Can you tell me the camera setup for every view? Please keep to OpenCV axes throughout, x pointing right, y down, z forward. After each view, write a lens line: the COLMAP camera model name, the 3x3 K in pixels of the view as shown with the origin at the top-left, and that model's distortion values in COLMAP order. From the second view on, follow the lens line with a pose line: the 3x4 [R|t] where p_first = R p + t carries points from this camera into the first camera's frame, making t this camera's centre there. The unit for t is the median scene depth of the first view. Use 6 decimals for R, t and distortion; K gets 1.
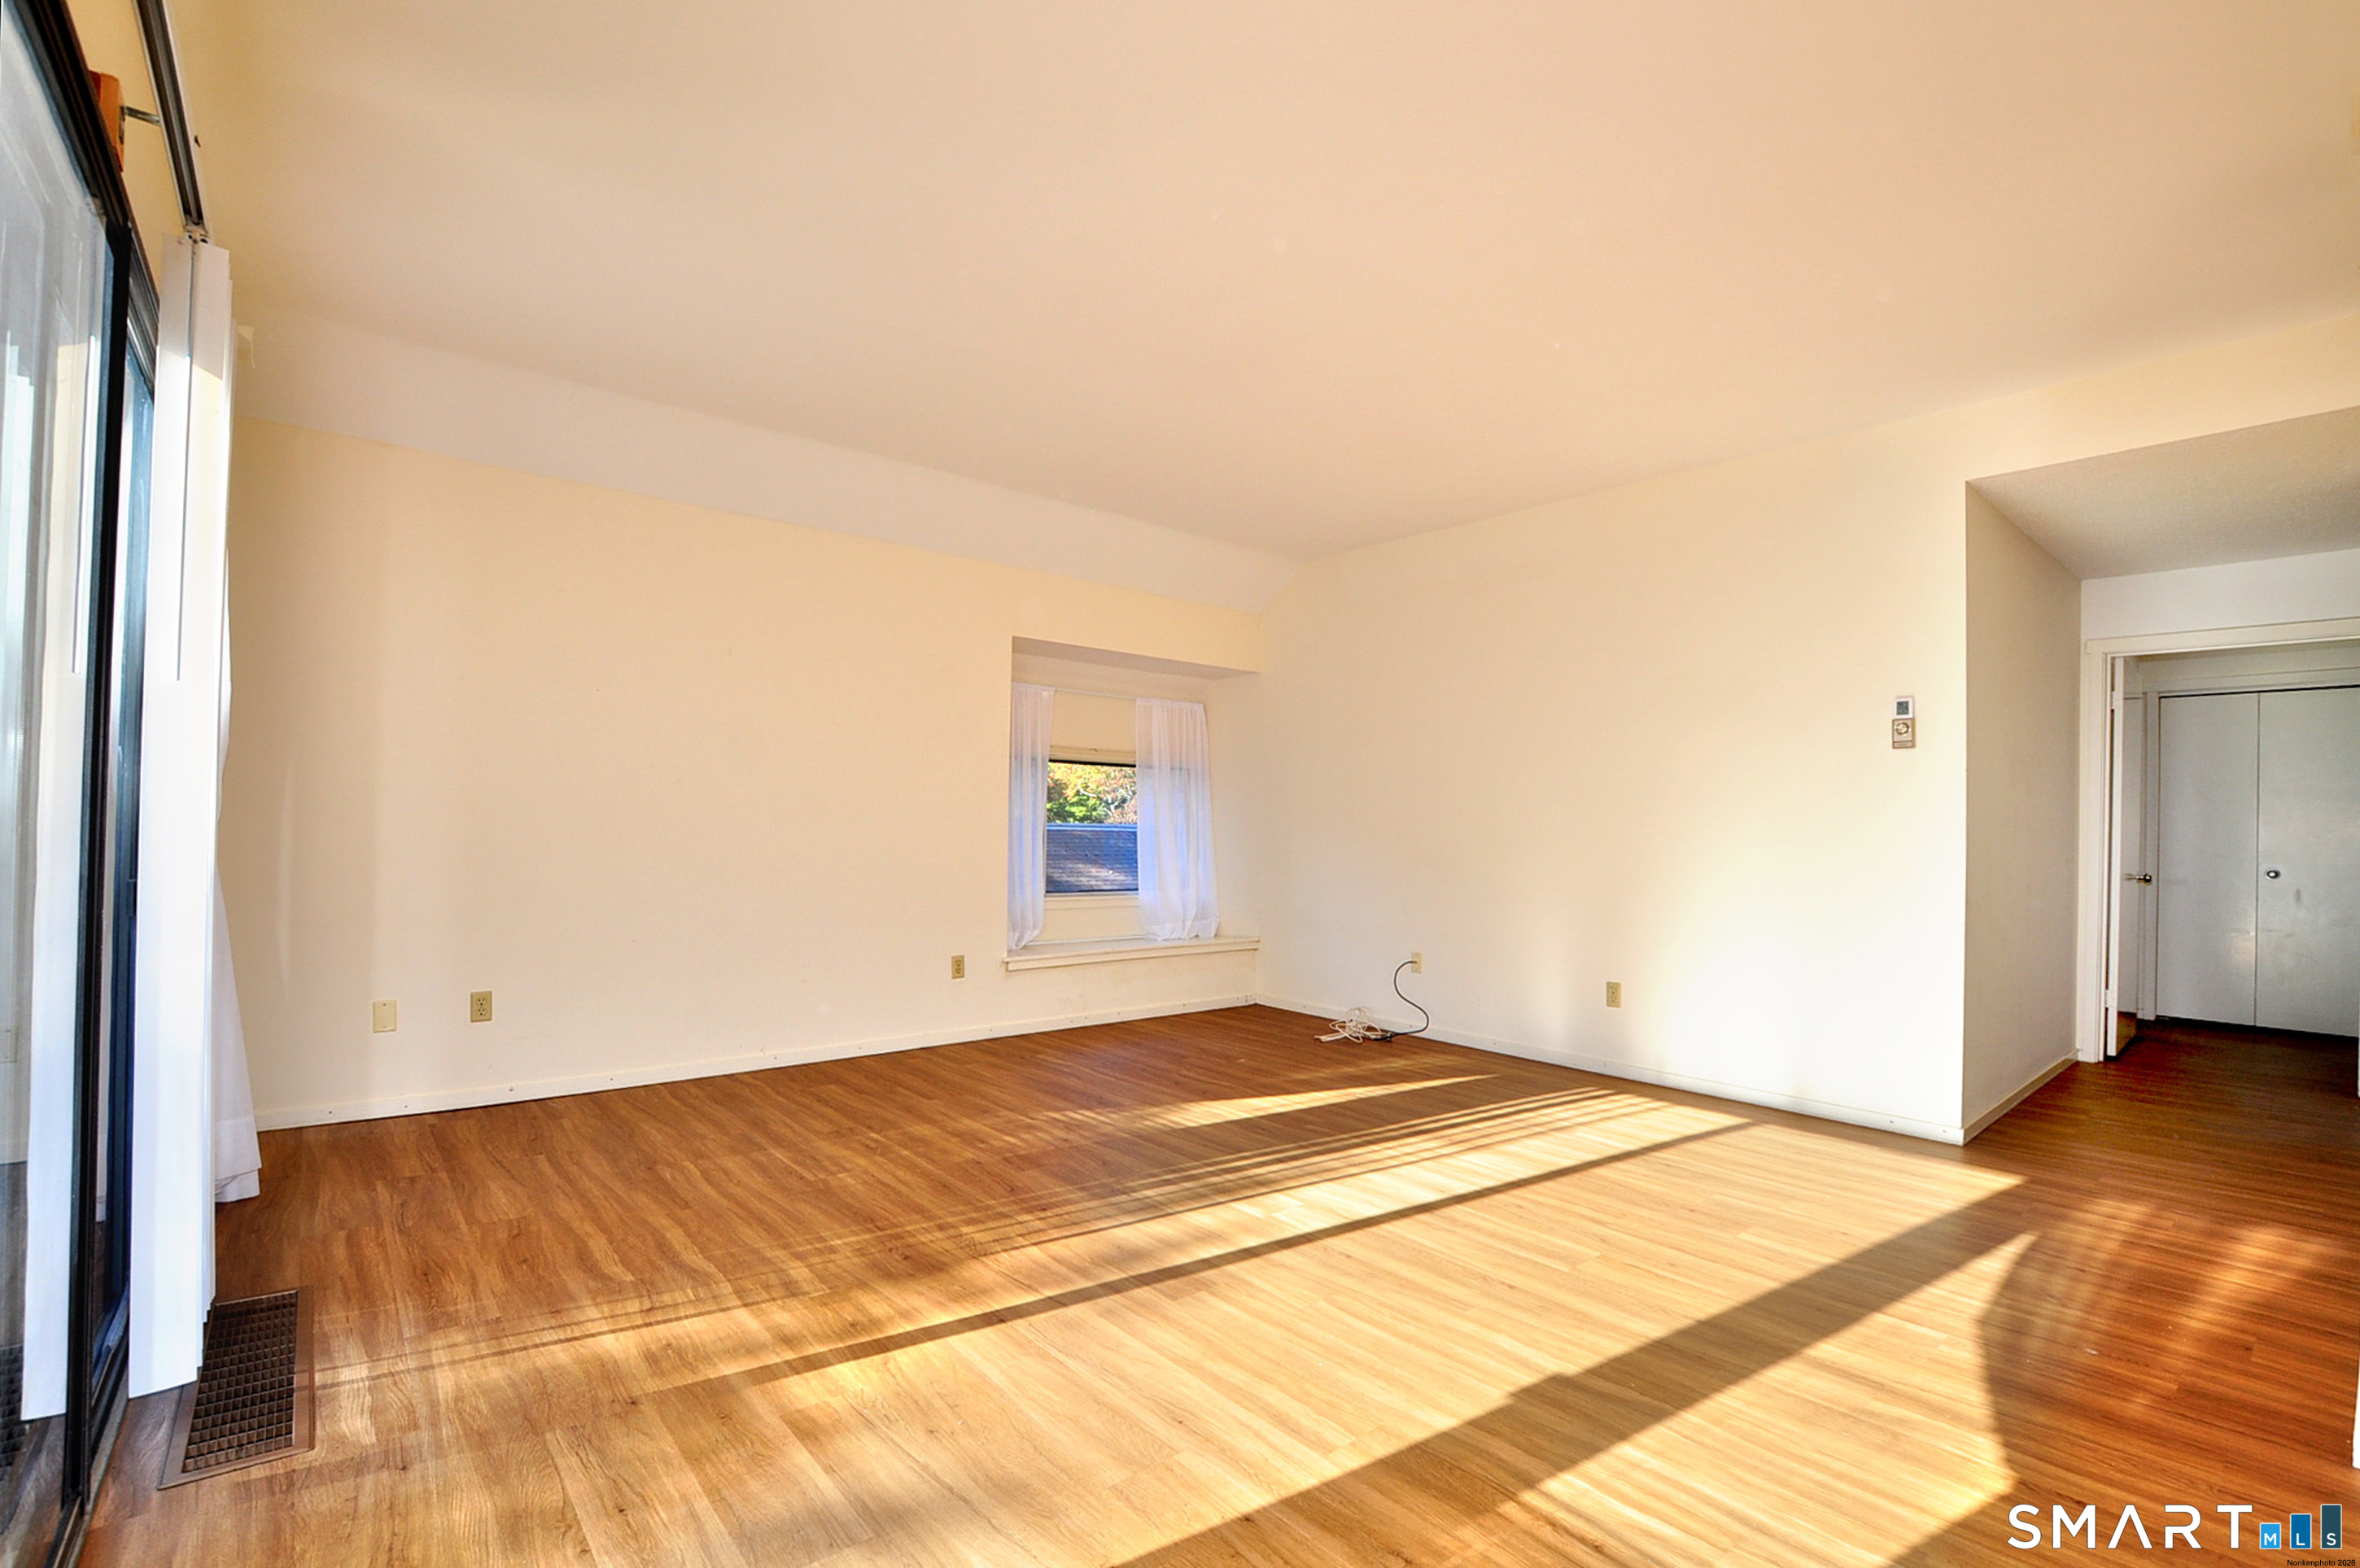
lens RADIAL K [[1050.4, 0, 1192.7], [0, 1050.4, 796.9], [0, 0, 1]] dist [-0.035349, 0.008239]
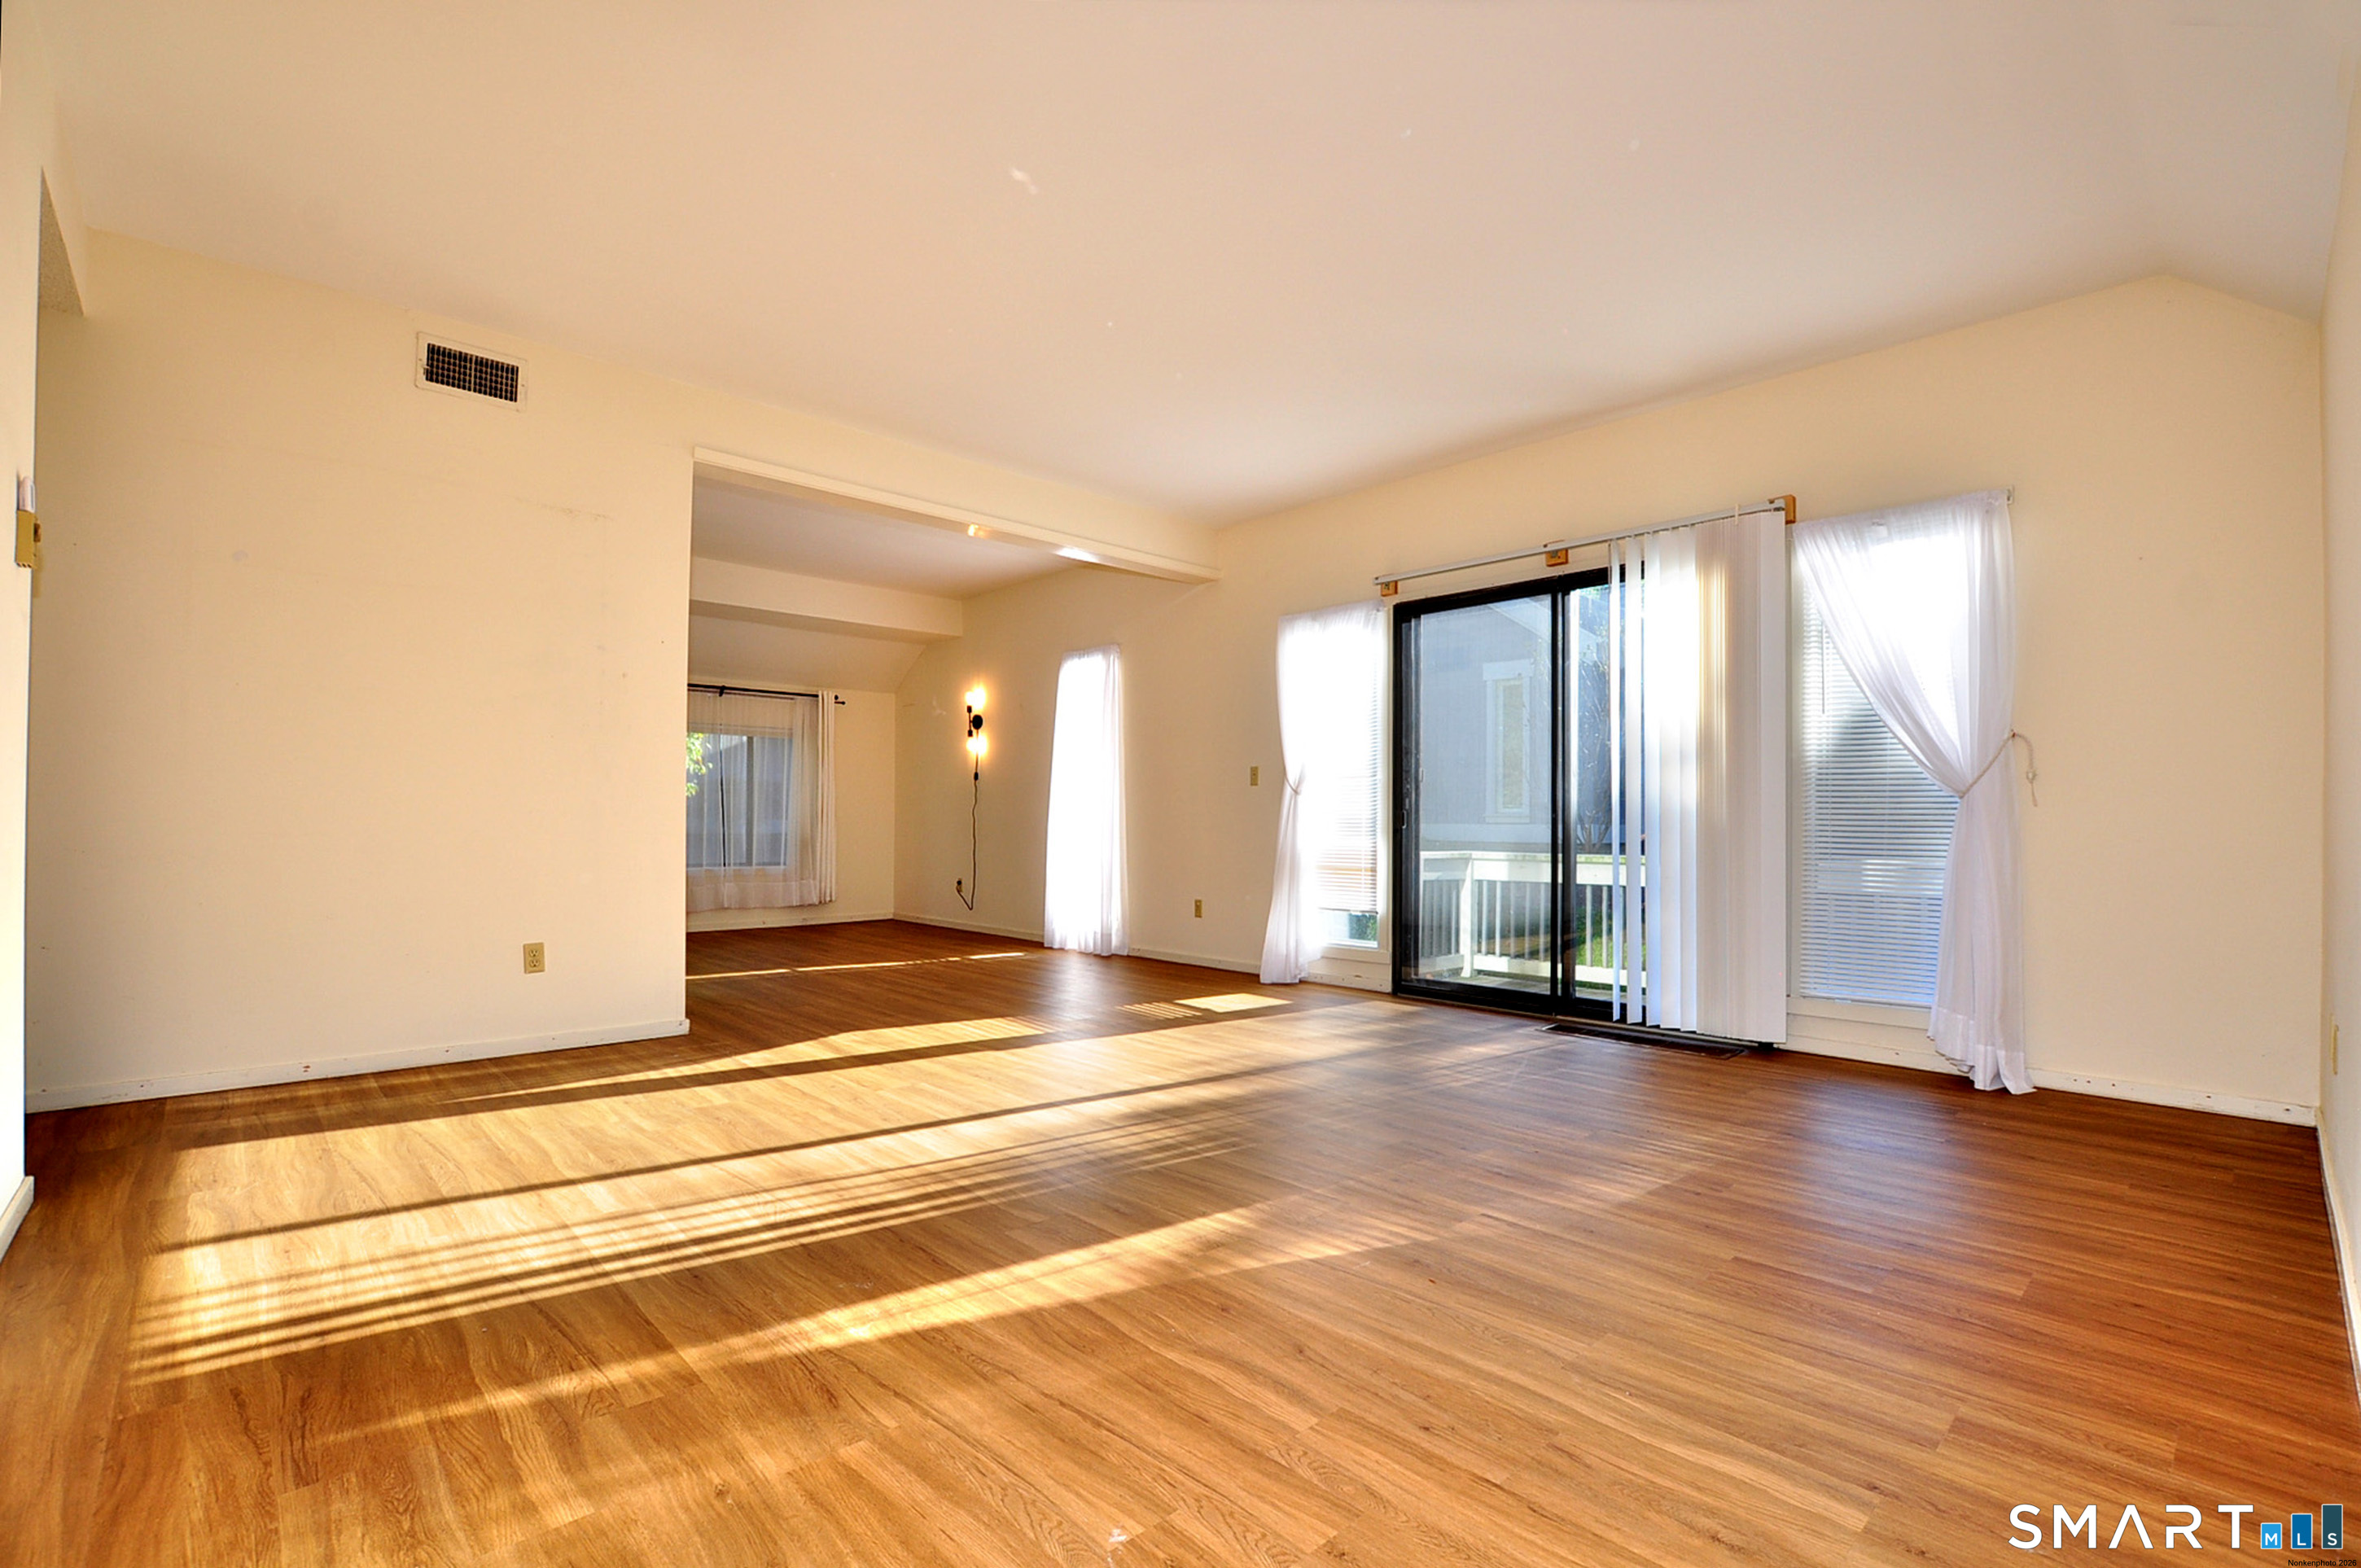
lens RADIAL K [[1050.9, 0, 1193.2], [0, 1050.9, 796.9], [0, 0, 1]] dist [-0.035349, 0.008239]
pose [[-0.998046, -0.026888, -0.056402, 0.065736], [-0.024075, 0.998461, -0.049958, 0.104417], [0.057659, -0.048503, -0.997157, 1.755669]]
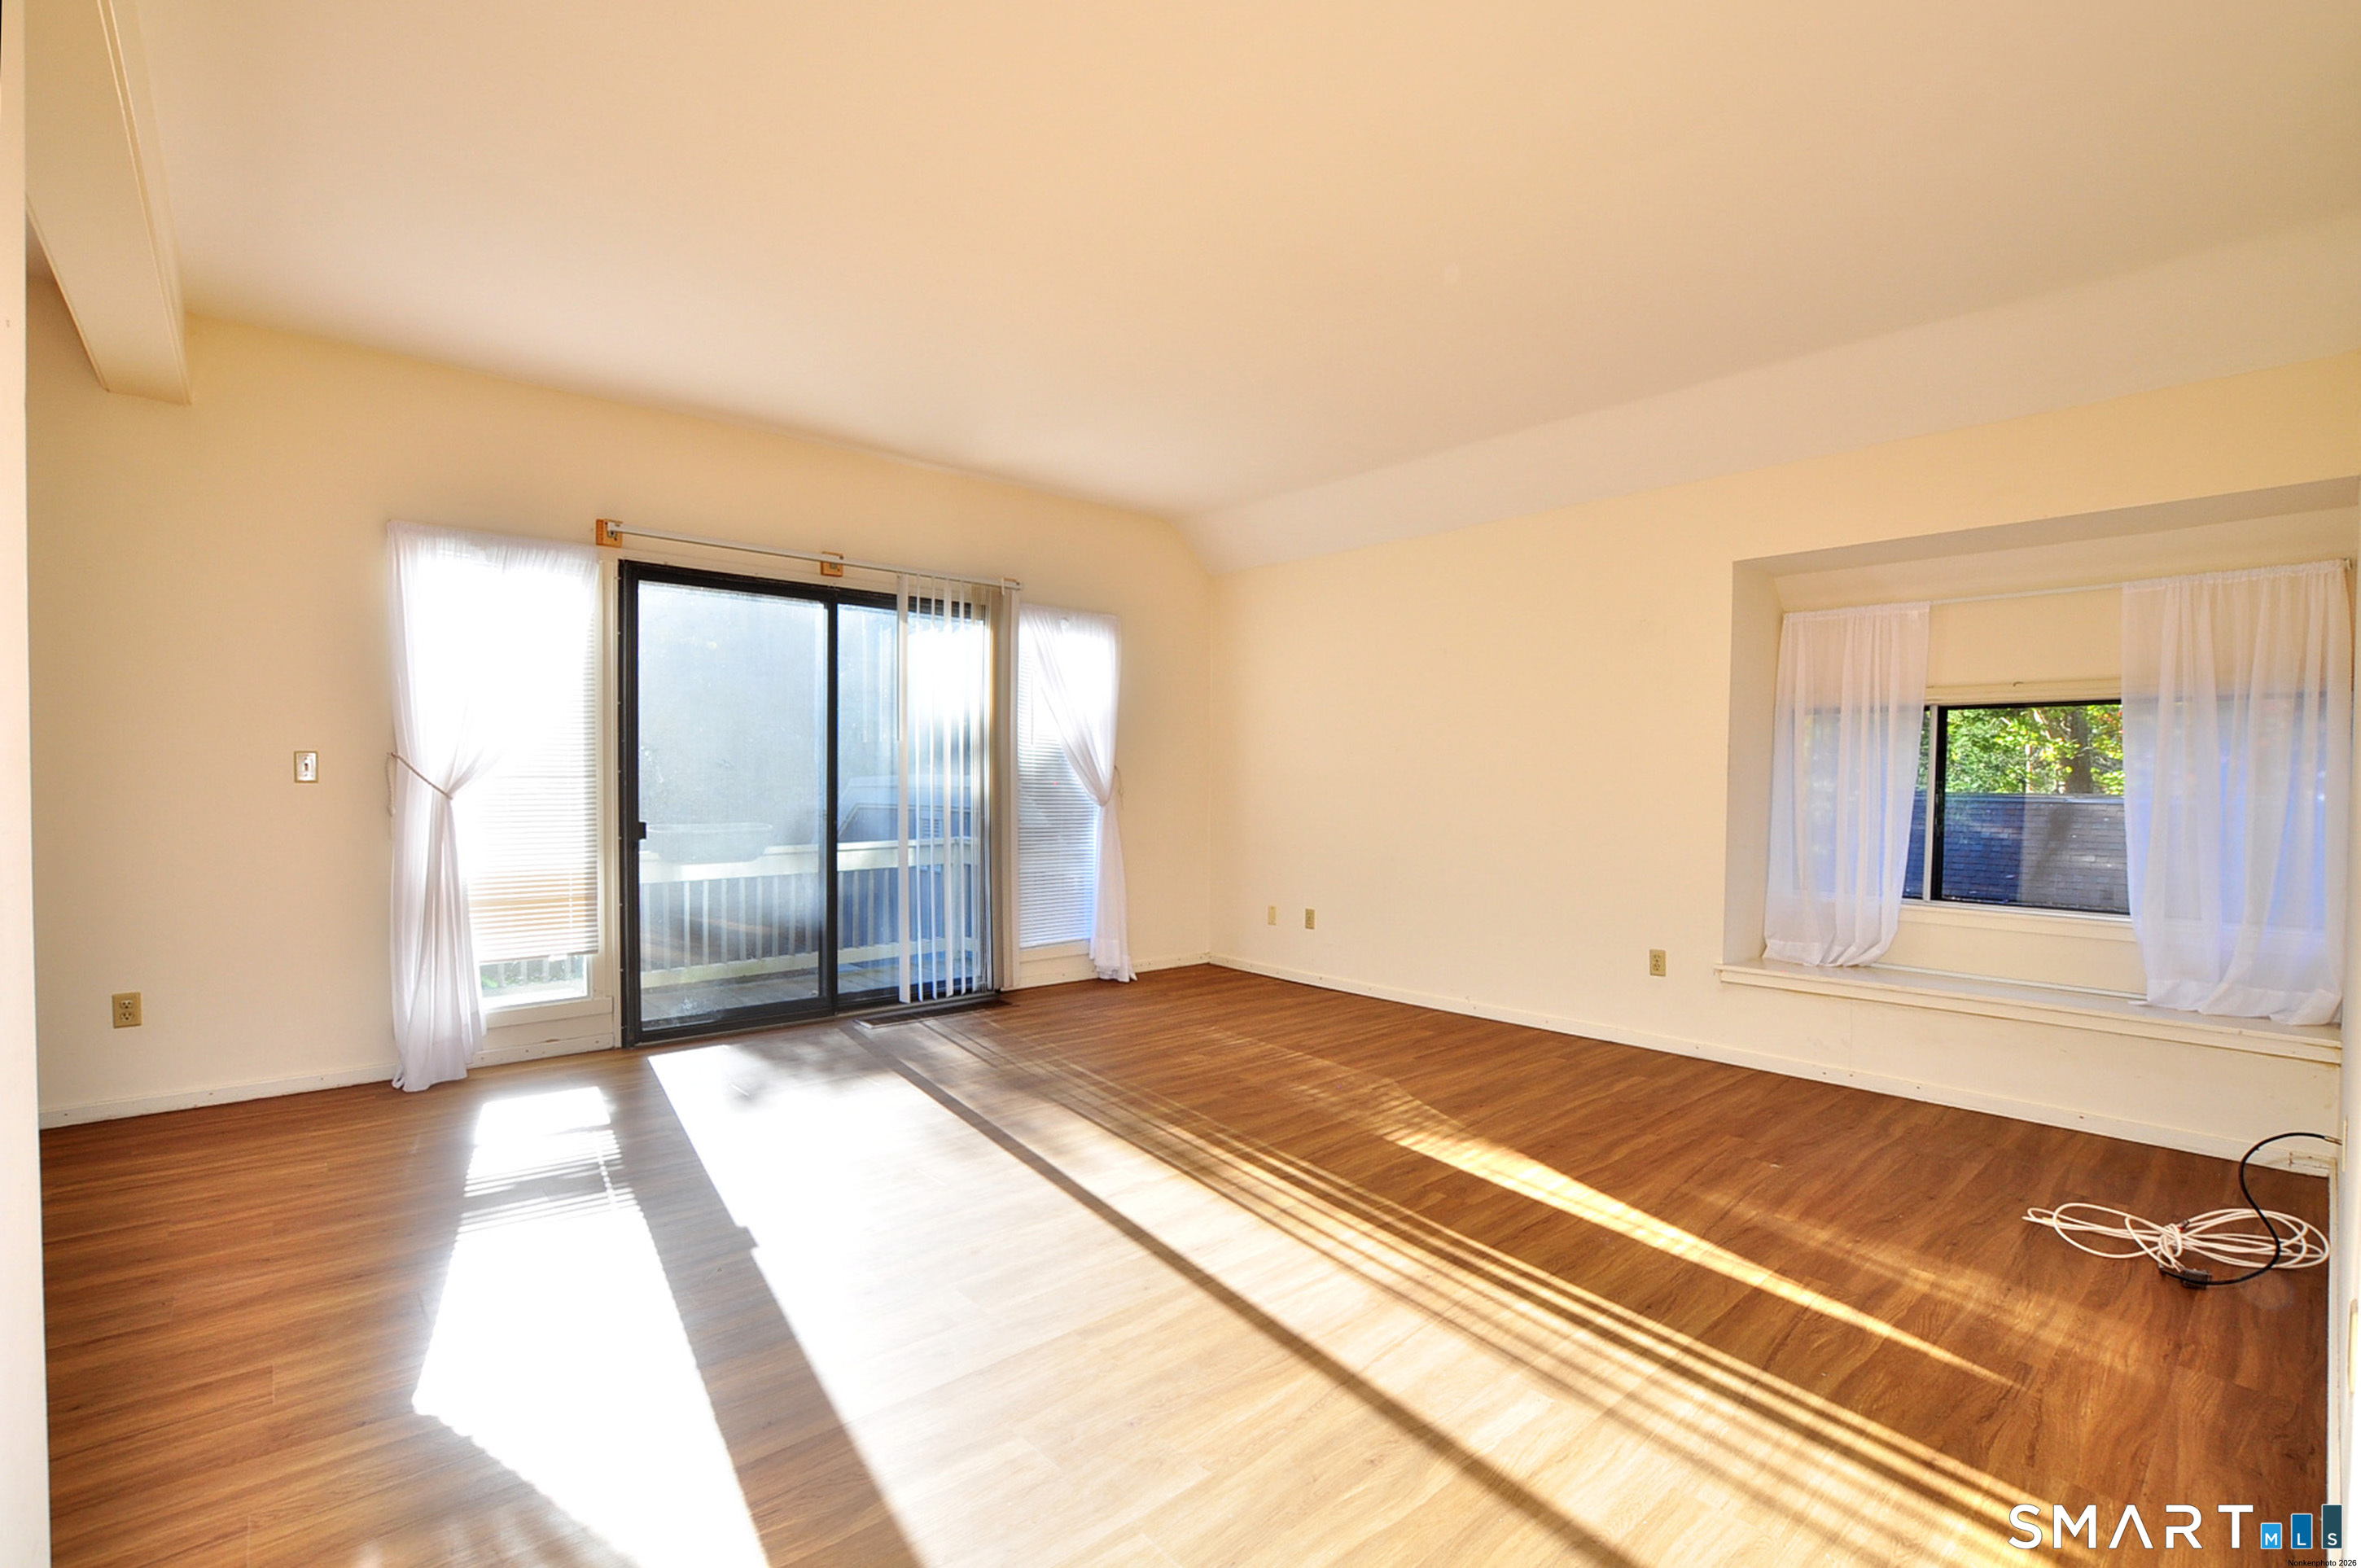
lens RADIAL K [[1050.9, 0, 1193.2], [0, 1050.9, 796.9], [0, 0, 1]] dist [-0.035349, 0.008239]
pose [[0.025496, -0.004169, -0.999666, 0.923938], [0.018014, 0.999831, -0.003711, 0.030735], [0.999513, -0.017913, 0.025567, 0.874347]]
